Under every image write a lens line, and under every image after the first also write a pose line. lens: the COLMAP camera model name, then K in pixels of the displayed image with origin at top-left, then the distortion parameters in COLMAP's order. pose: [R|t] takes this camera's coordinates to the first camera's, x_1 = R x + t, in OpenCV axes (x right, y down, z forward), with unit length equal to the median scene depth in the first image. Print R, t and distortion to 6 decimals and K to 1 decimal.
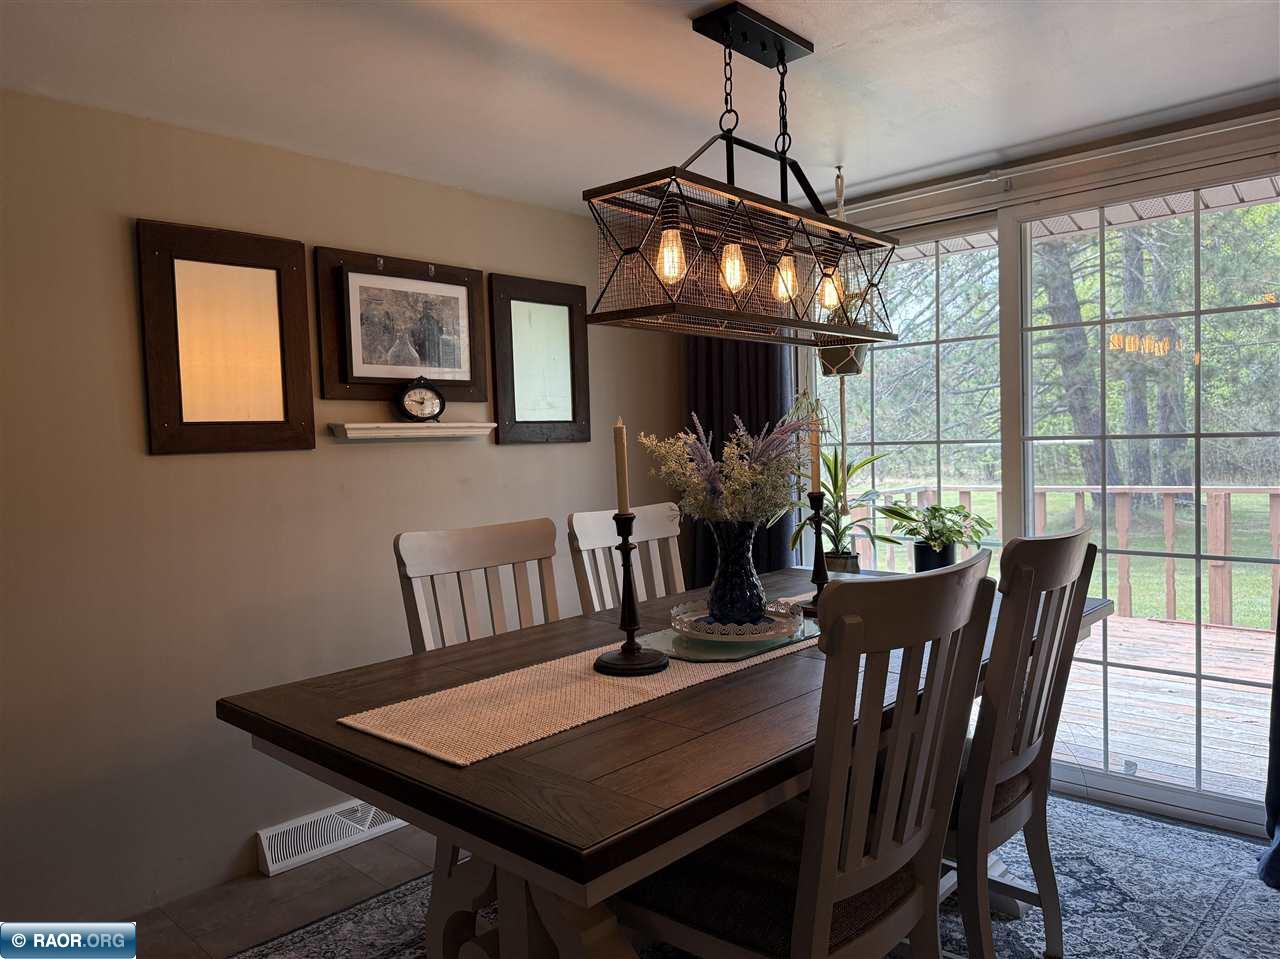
lens RADIAL K [[879.5, 0, 640.0], [0, 879.5, 479.5], [0, 0, 1]] dist [0.058621, -0.083028]
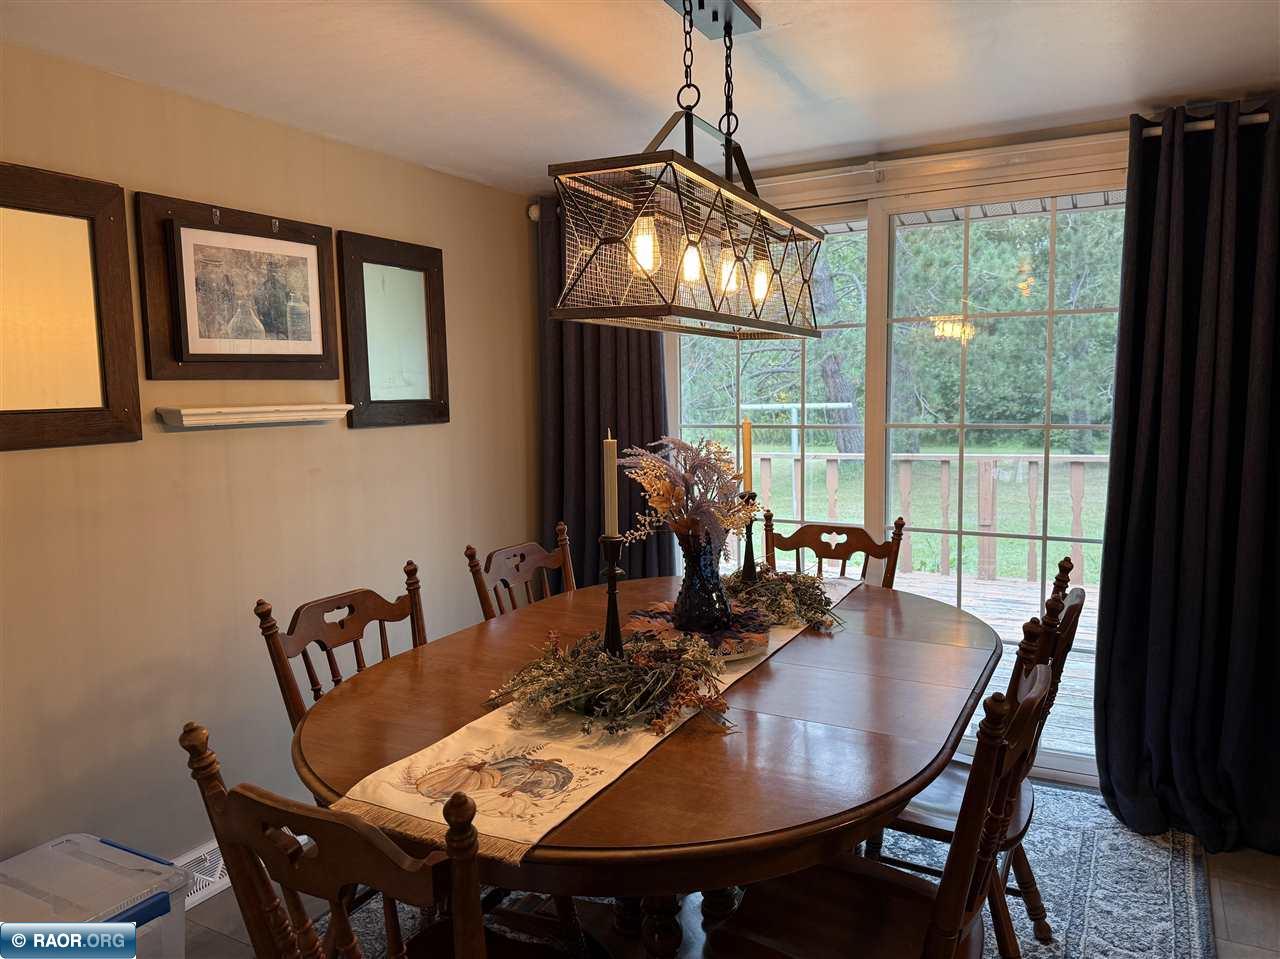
lens RADIAL K [[879.5, 0, 640.0], [0, 879.5, 479.5], [0, 0, 1]] dist [0.058621, -0.083028]
pose [[0.966790, -0.012972, 0.255241, -0.123000], [-0.000381, 0.998637, 0.052197, -0.039157], [-0.255570, -0.050560, 0.965467, 0.074728]]
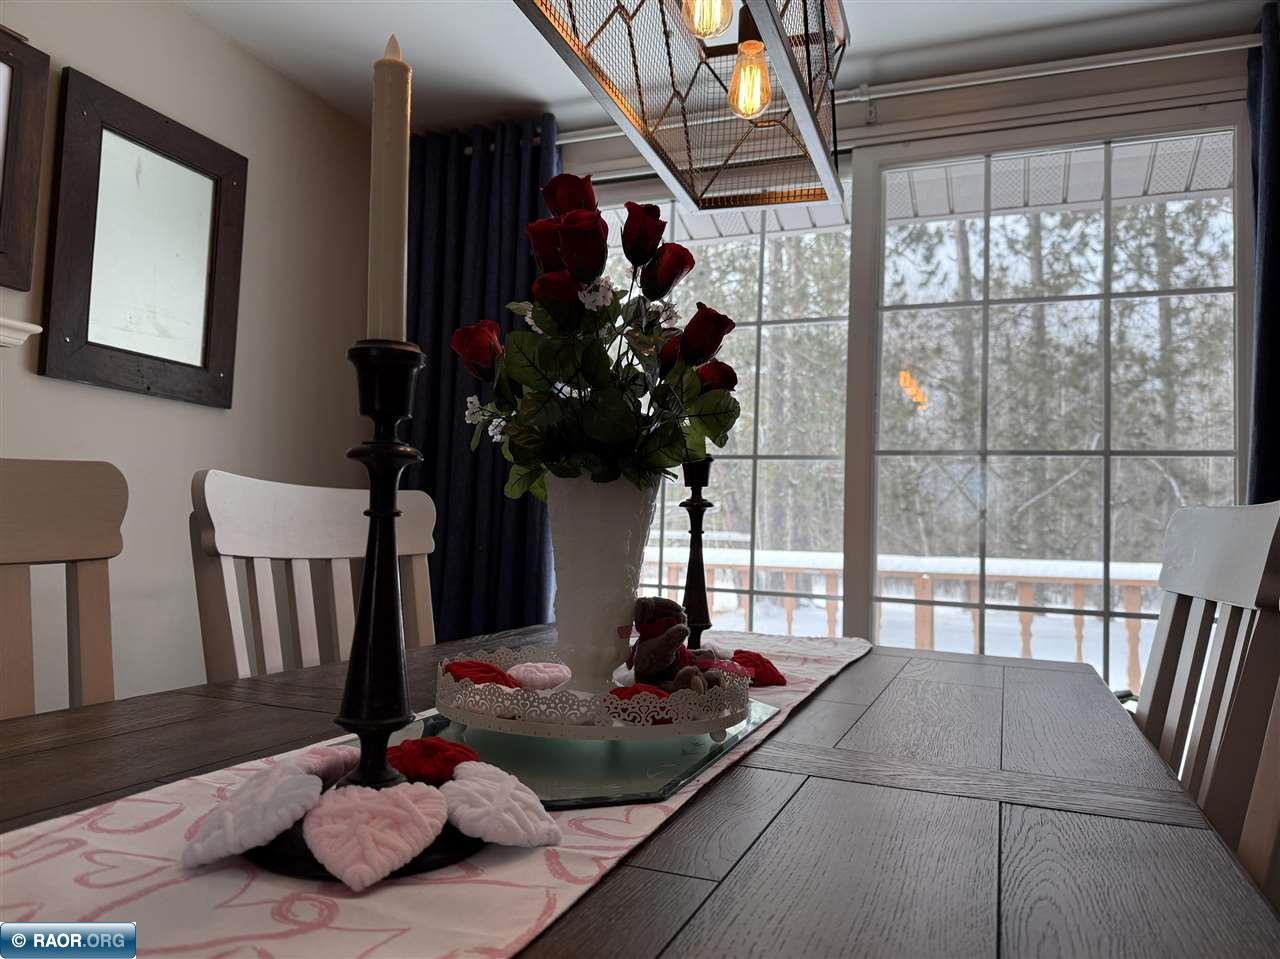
lens RADIAL K [[879.5, 0, 640.0], [0, 879.5, 479.5], [0, 0, 1]] dist [0.058621, -0.083028]
pose [[0.920645, 0.084579, 0.381128, -0.032209], [-0.046158, 0.992985, -0.108861, 0.072085], [-0.387662, 0.082630, 0.918091, 0.422880]]
